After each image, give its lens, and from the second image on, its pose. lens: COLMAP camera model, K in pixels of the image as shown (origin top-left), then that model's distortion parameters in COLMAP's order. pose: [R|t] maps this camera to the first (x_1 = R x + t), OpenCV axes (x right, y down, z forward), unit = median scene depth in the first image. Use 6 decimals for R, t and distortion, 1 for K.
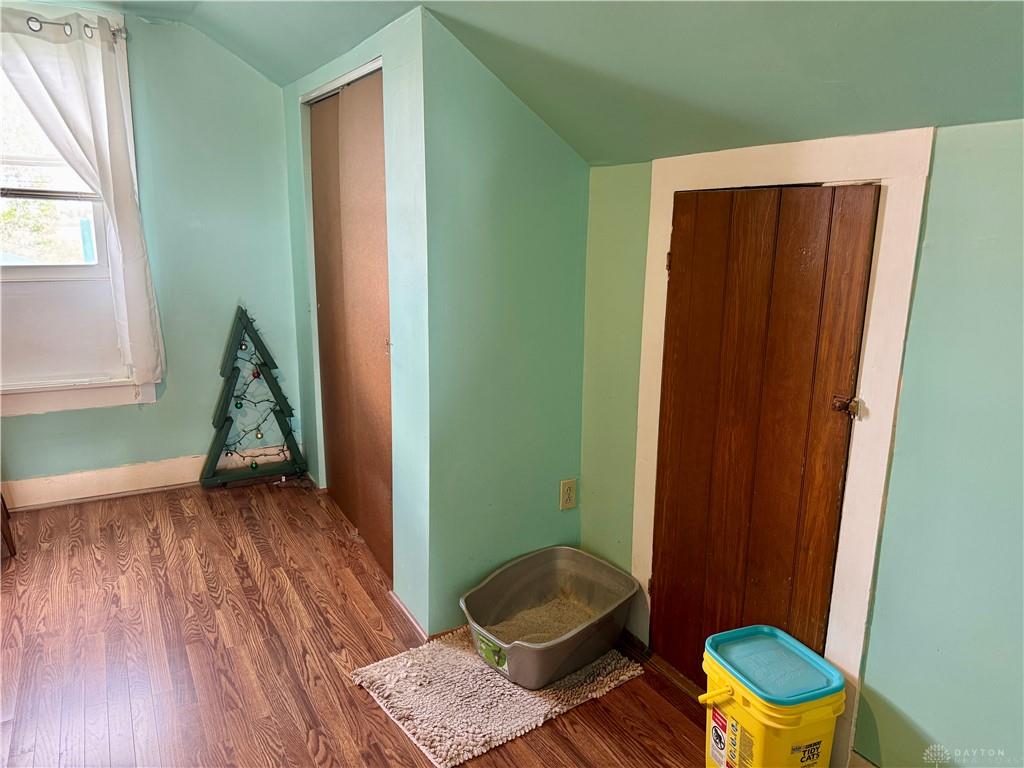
lens RADIAL K [[728.2, 0, 511.2], [0, 728.2, 376.5], [0, 0, 1]] dist [0.011199, -0.010090]
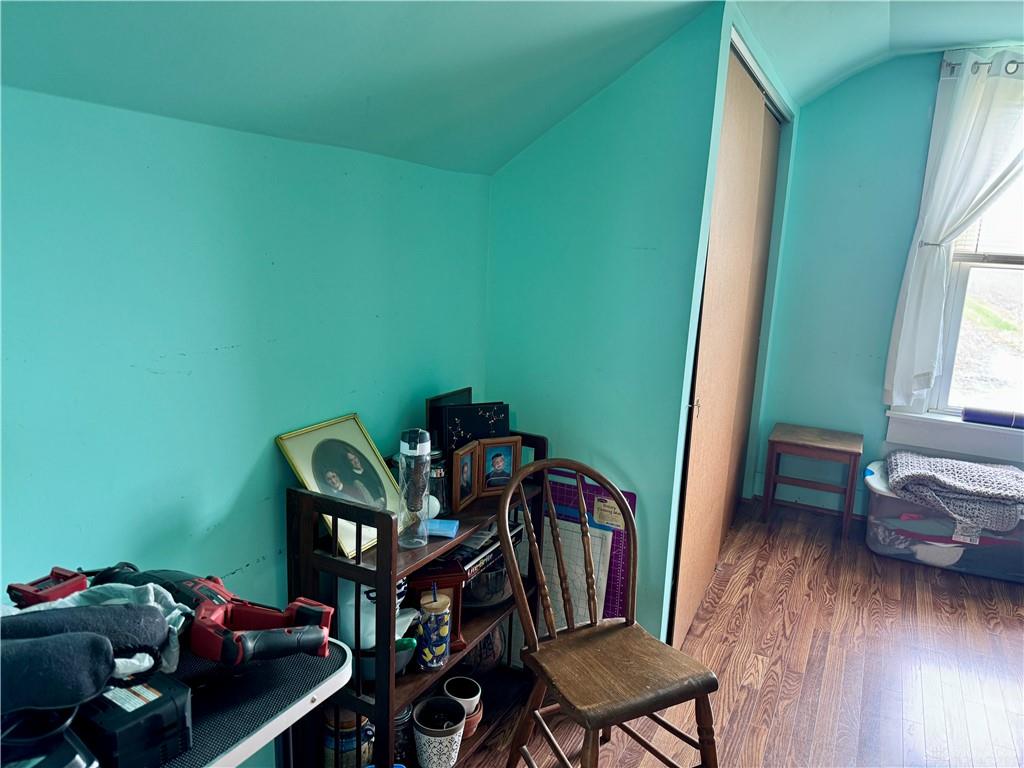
lens RADIAL K [[728.2, 0, 511.2], [0, 728.2, 376.5], [0, 0, 1]] dist [0.011199, -0.010090]
pose [[-0.545826, -0.161201, 0.822246, -0.759035], [0.166578, 0.940855, 0.295032, -0.284171], [-0.821174, 0.298004, -0.486690, 1.311075]]
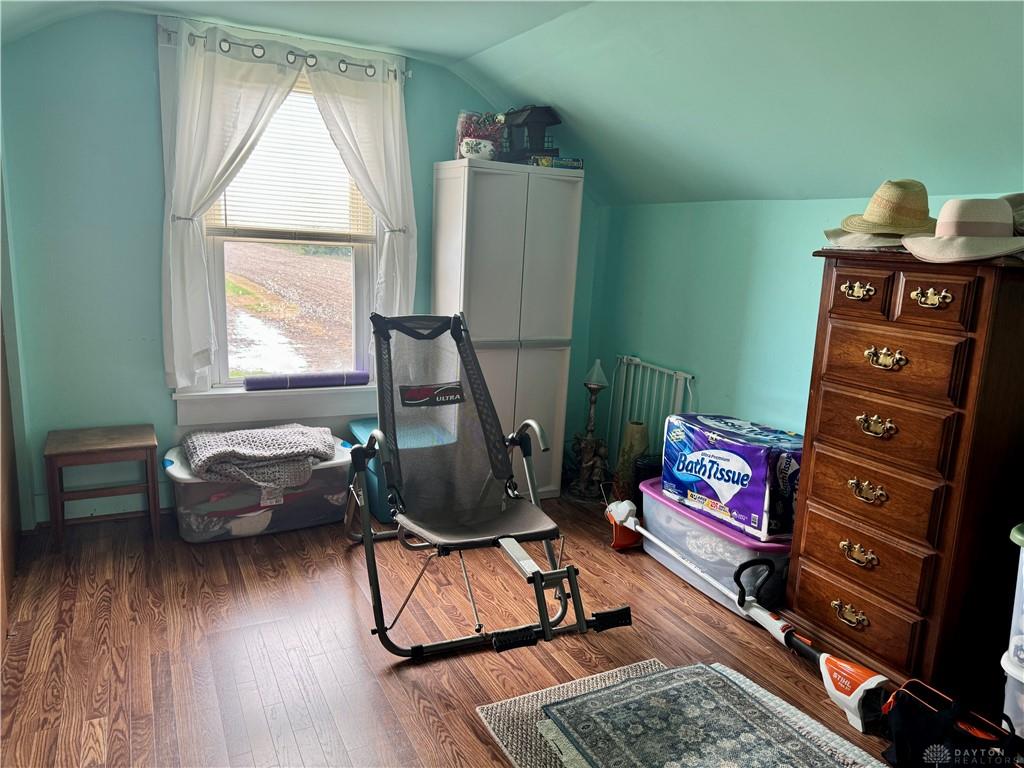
lens RADIAL K [[728.2, 0, 511.2], [0, 728.2, 376.5], [0, 0, 1]] dist [0.011199, -0.010090]
pose [[-0.999121, -0.020799, 0.036384, -0.693870], [-0.004051, 0.912021, 0.410124, -0.271576], [-0.041714, 0.409616, -0.911304, 1.249377]]
